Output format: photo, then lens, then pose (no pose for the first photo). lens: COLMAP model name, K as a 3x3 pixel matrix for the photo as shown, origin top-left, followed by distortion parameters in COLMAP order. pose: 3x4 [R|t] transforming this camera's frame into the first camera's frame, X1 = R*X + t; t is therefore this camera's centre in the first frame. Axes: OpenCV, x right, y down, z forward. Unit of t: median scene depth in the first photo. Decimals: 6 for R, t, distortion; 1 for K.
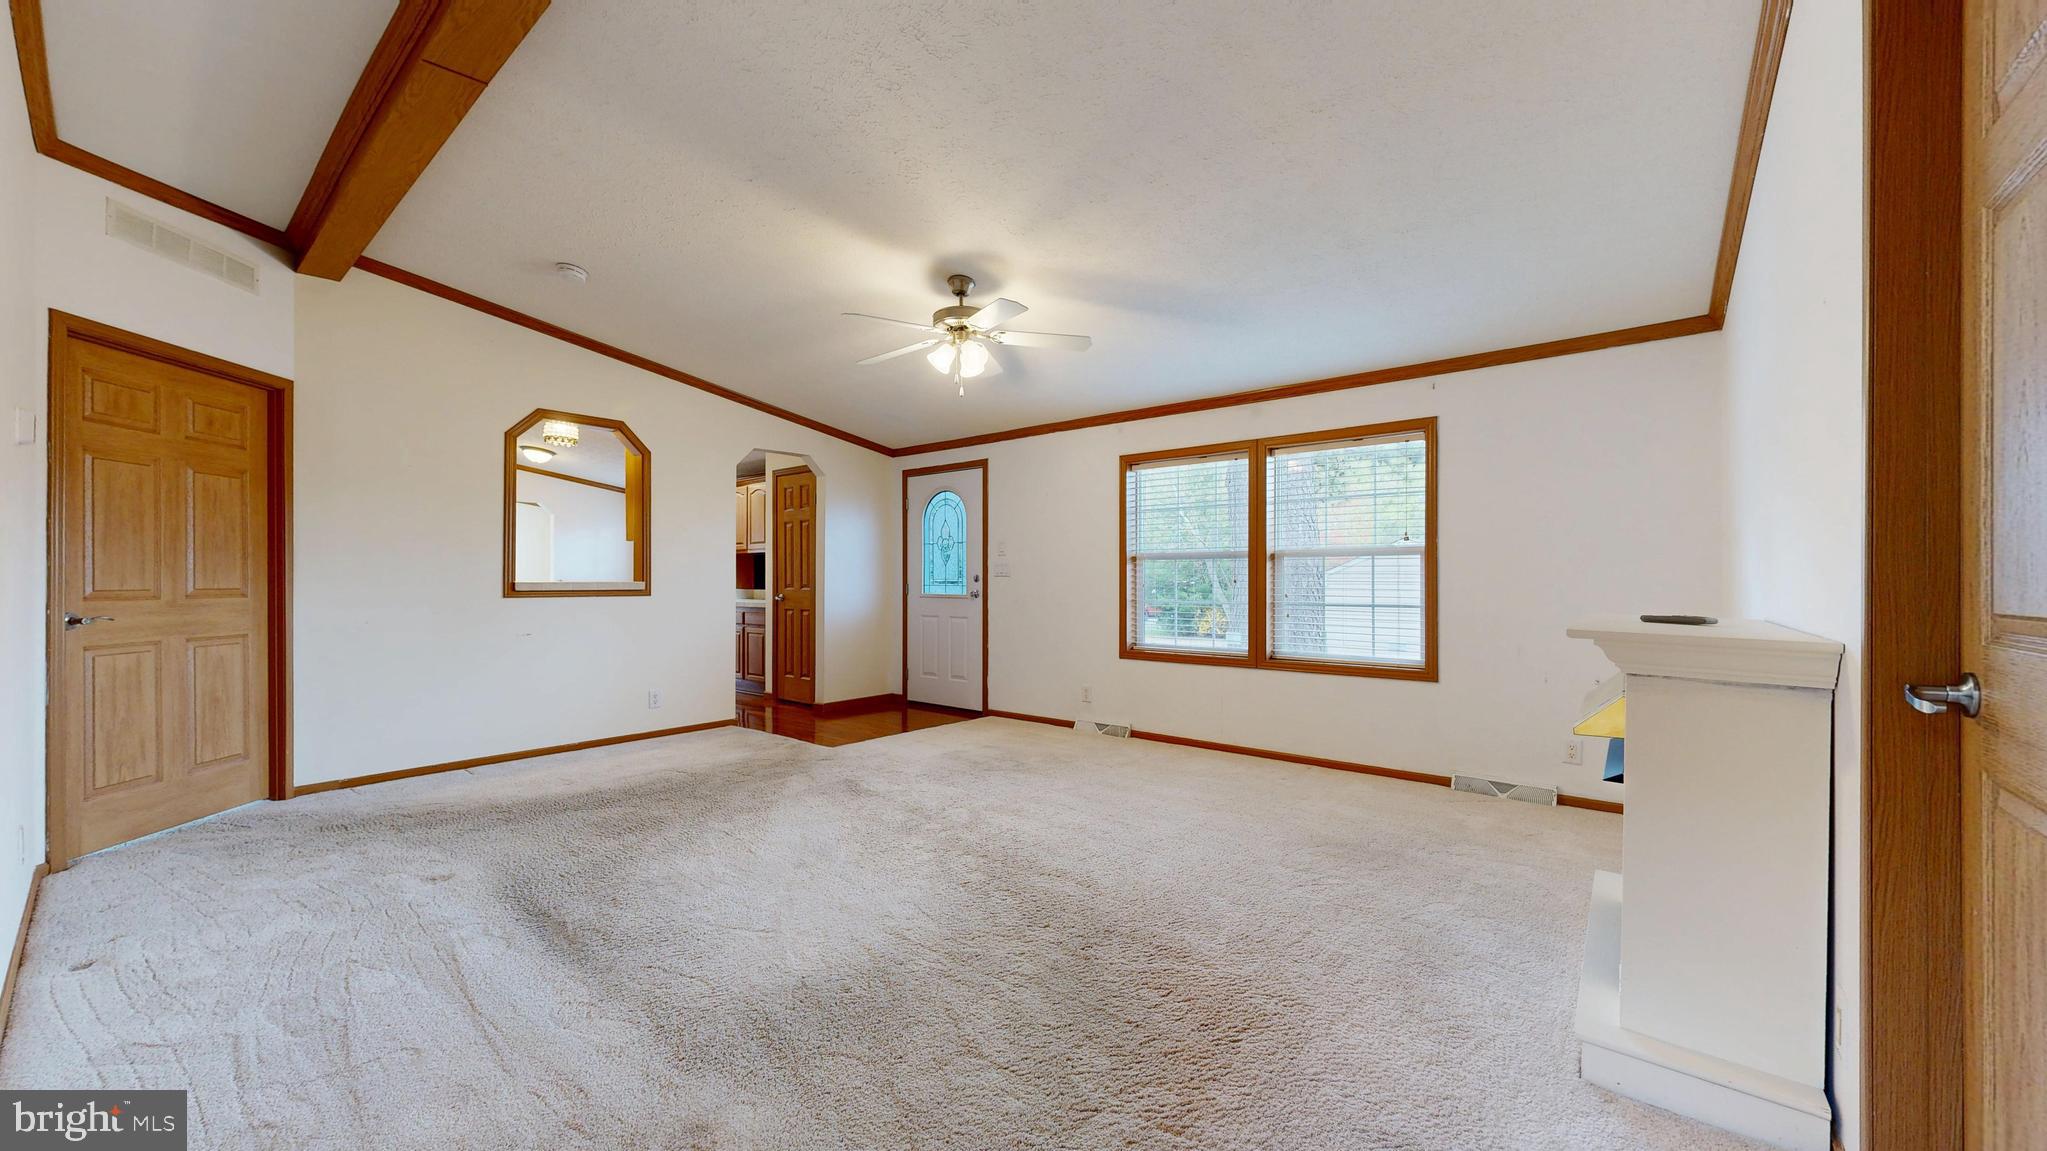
lens RADIAL K [[755.4, 0, 1029.0], [0, 755.4, 582.1], [0, 0, 1]] dist [-0.005911, 0.000095]
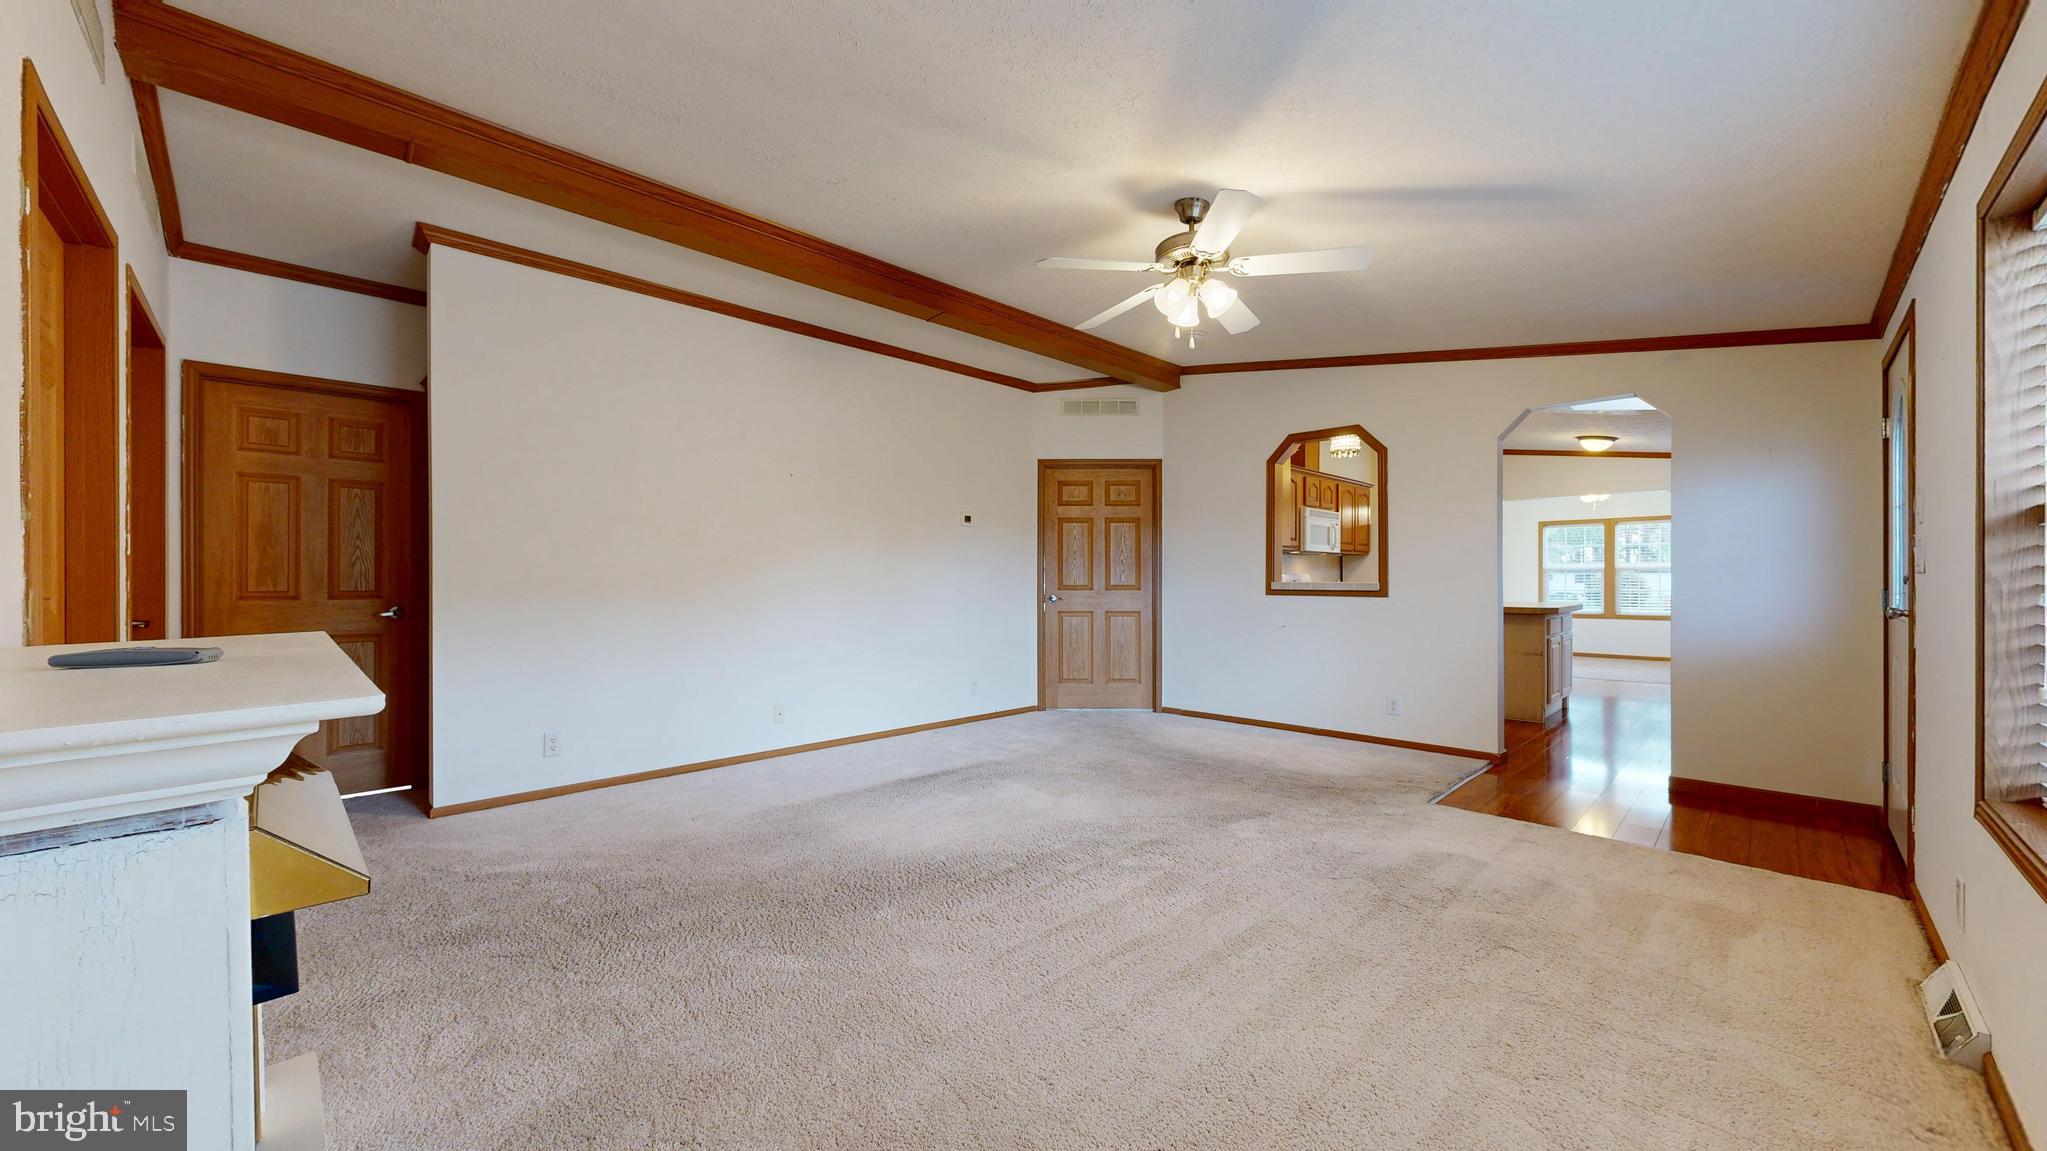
lens RADIAL K [[755.4, 0, 1025.6], [0, 755.4, 578.6], [0, 0, 1]] dist [-0.005911, 0.000095]
pose [[-0.096754, -0.000570, -0.995308, 0.667115], [-0.005417, 0.999985, -0.000046, -0.004320], [0.995294, 0.005387, -0.096756, 0.837436]]
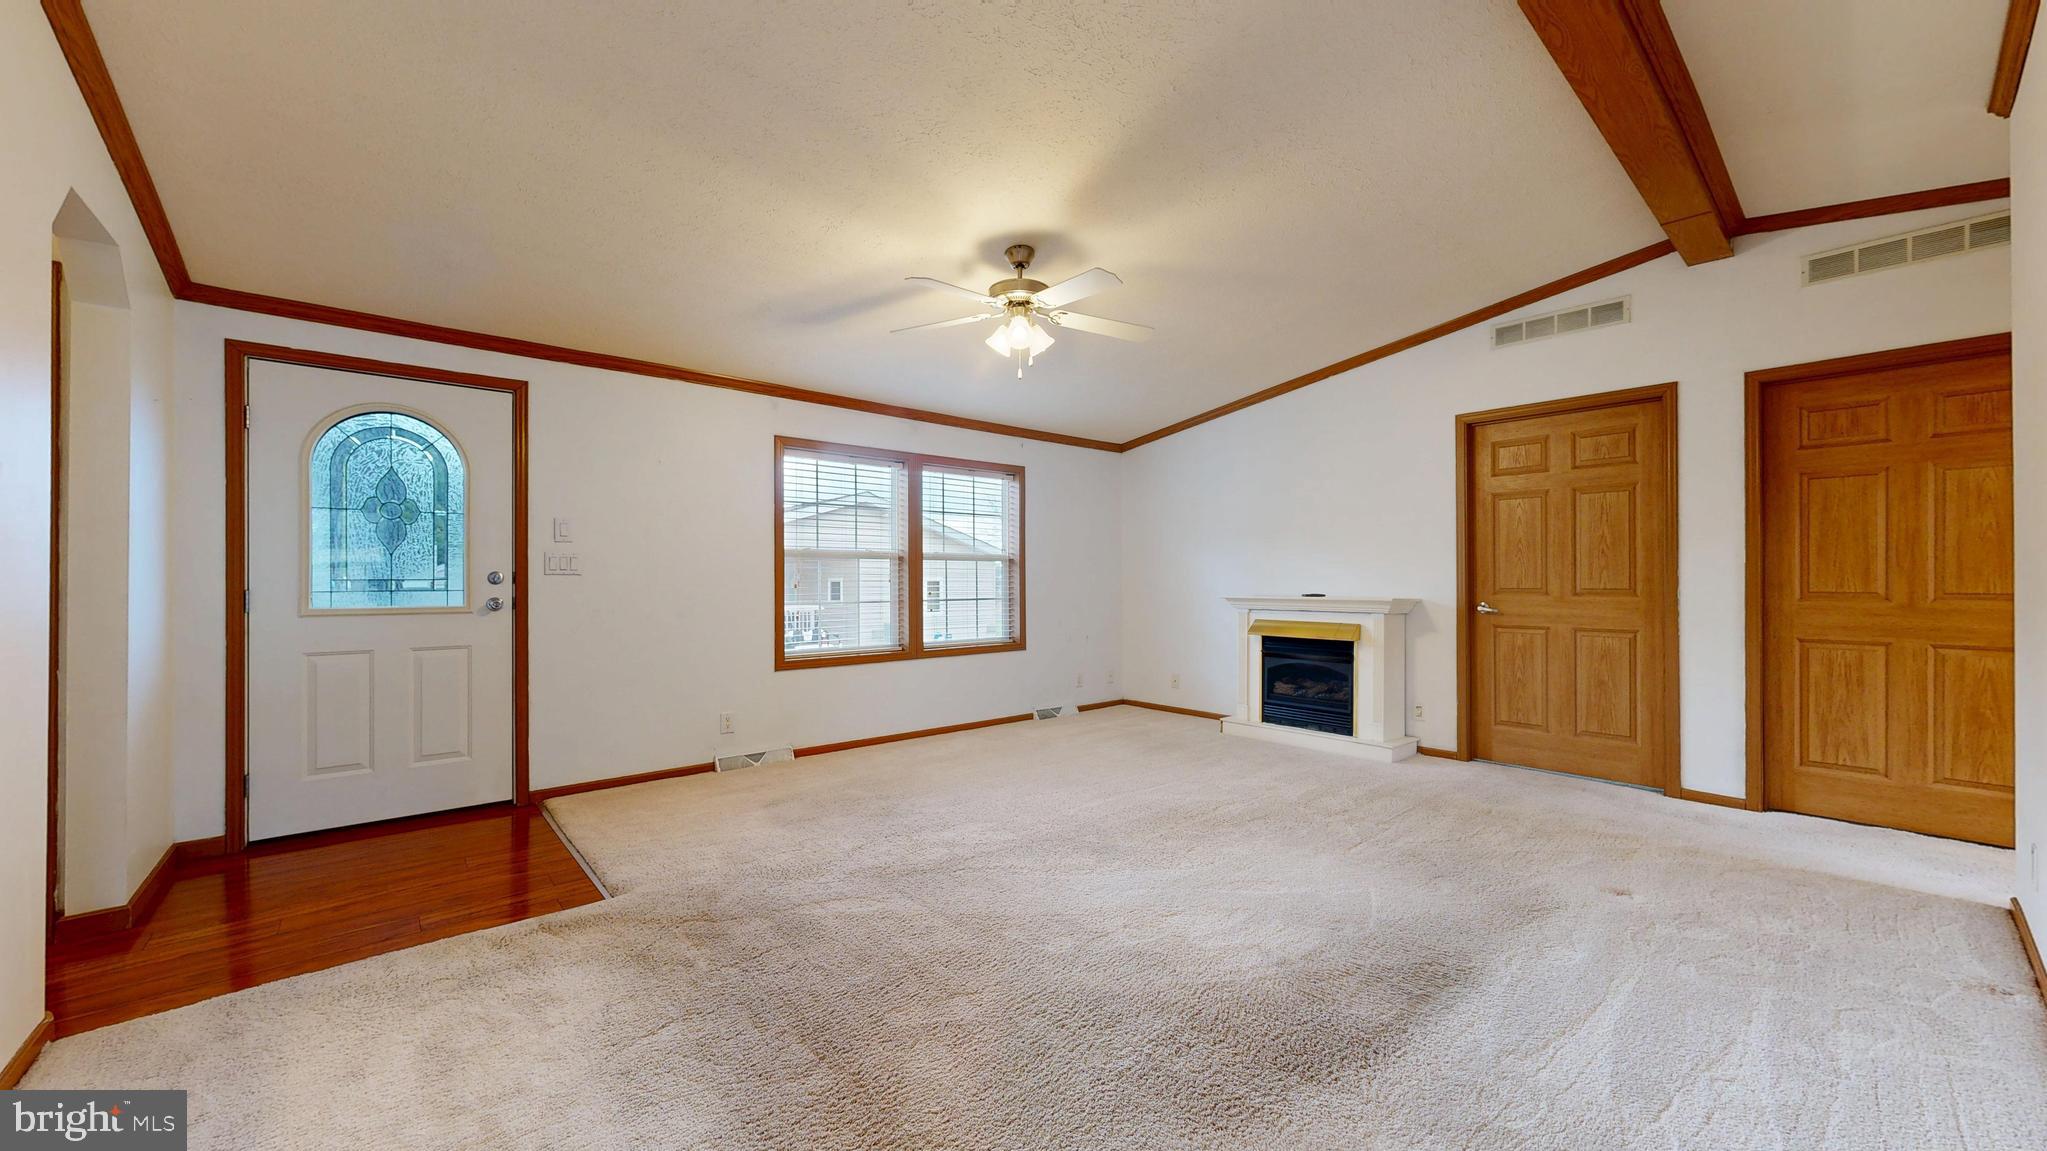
lens RADIAL K [[755.4, 0, 1025.3], [0, 755.4, 580.3], [0, 0, 1]] dist [-0.005911, 0.000095]
pose [[0.170280, -0.001265, 0.985395, -0.910706], [0.005167, 0.999987, 0.000391, -0.001524], [-0.985382, 0.005025, 0.170284, 0.774594]]
